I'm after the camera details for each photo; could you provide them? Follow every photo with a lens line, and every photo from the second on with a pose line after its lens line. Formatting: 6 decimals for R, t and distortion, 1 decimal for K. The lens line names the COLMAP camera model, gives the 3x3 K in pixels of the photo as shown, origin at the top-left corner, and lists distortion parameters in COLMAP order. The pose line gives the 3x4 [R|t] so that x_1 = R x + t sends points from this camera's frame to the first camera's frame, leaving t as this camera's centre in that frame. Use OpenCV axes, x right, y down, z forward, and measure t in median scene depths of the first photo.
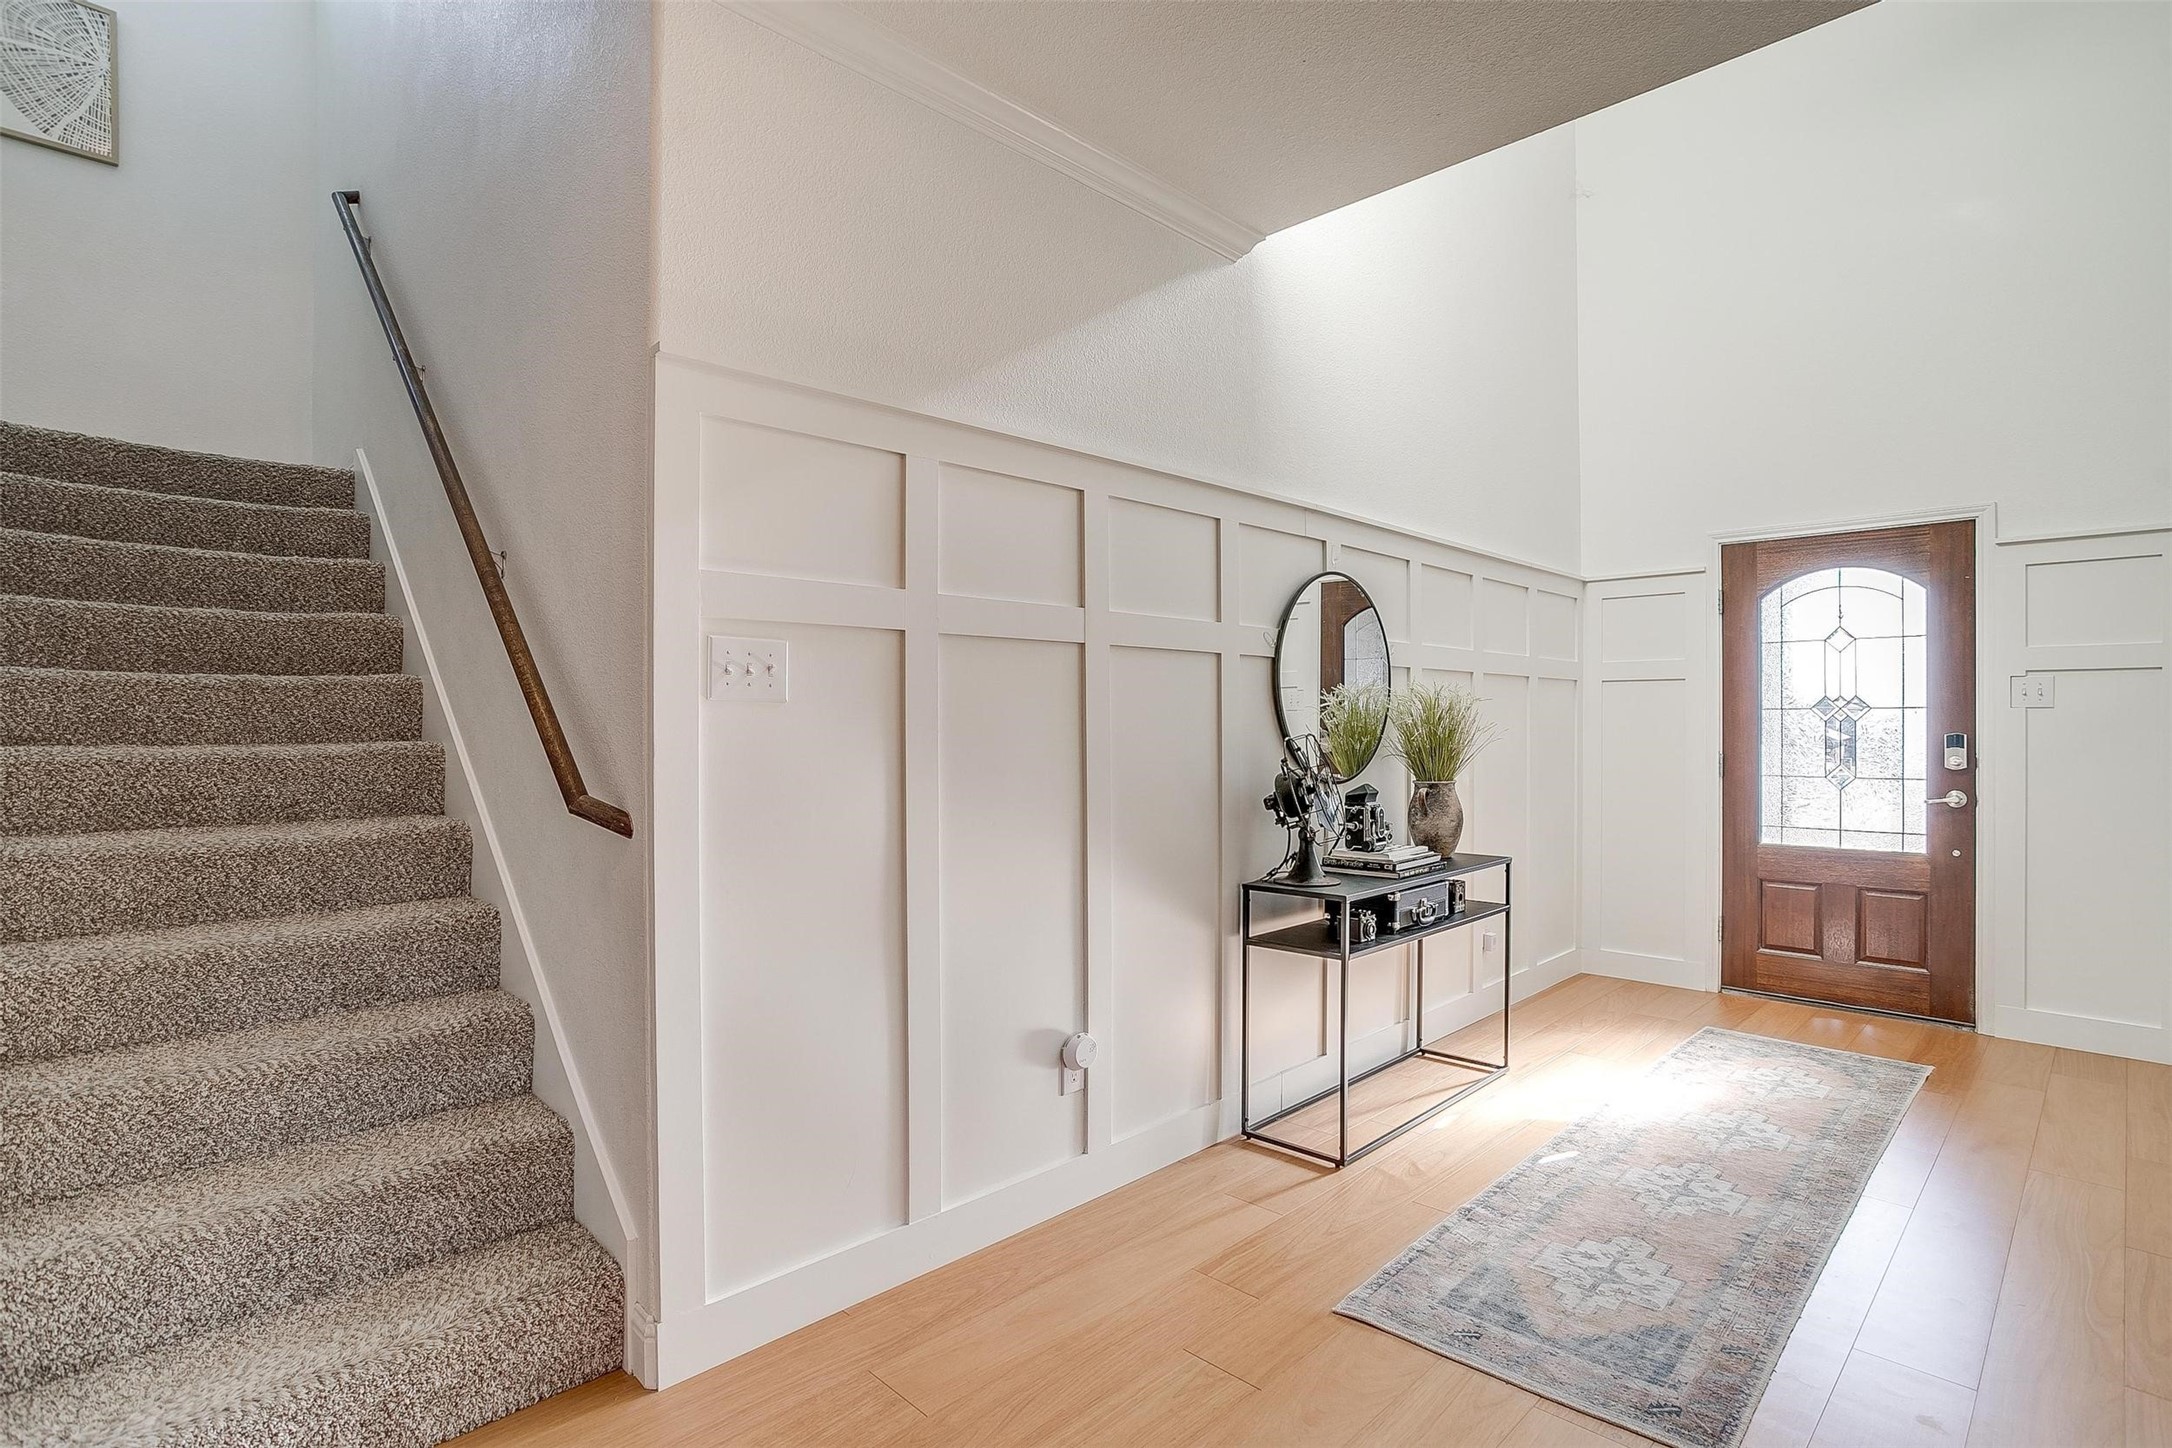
lens RADIAL K [[1102.1, 0, 1083.7], [0, 1102.1, 715.0], [0, 0, 1]] dist [-0.022040, 0.000448]
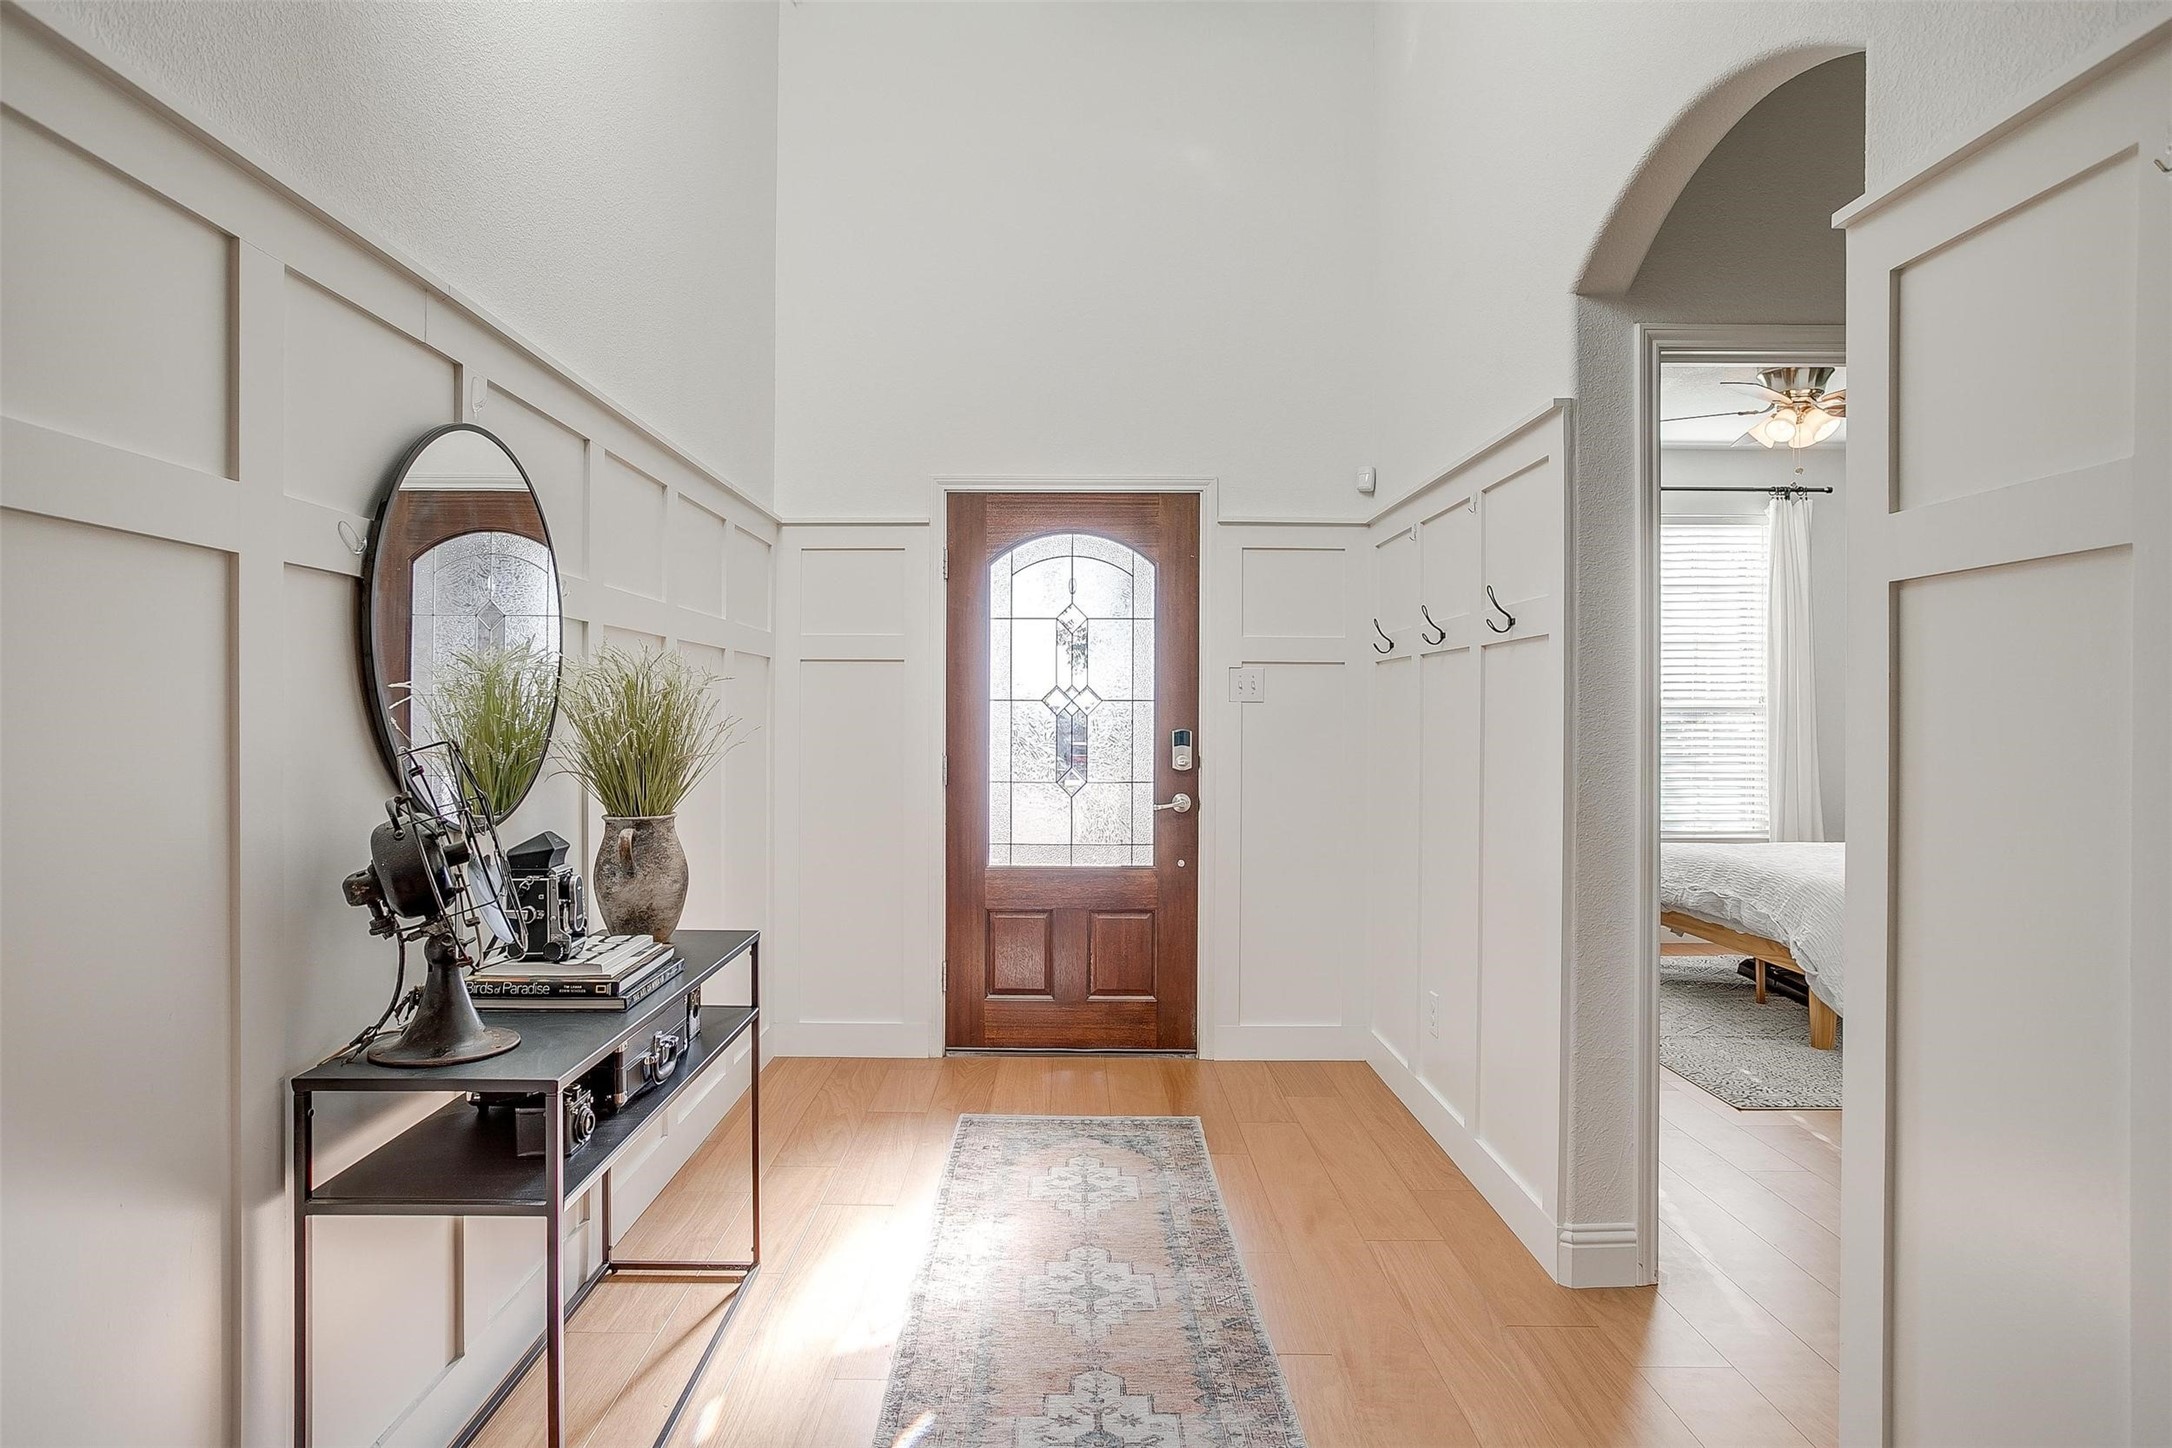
lens RADIAL K [[1271.0, 0, 1090.3], [0, 1271.0, 725.3], [0, 0, 1]] dist [-0.027144, 0.005480]
pose [[0.712217, -0.002013, 0.701956, 0.014270], [-0.008516, 0.999898, 0.011508, 0.002052], [-0.701907, -0.014174, 0.712127, 0.341573]]
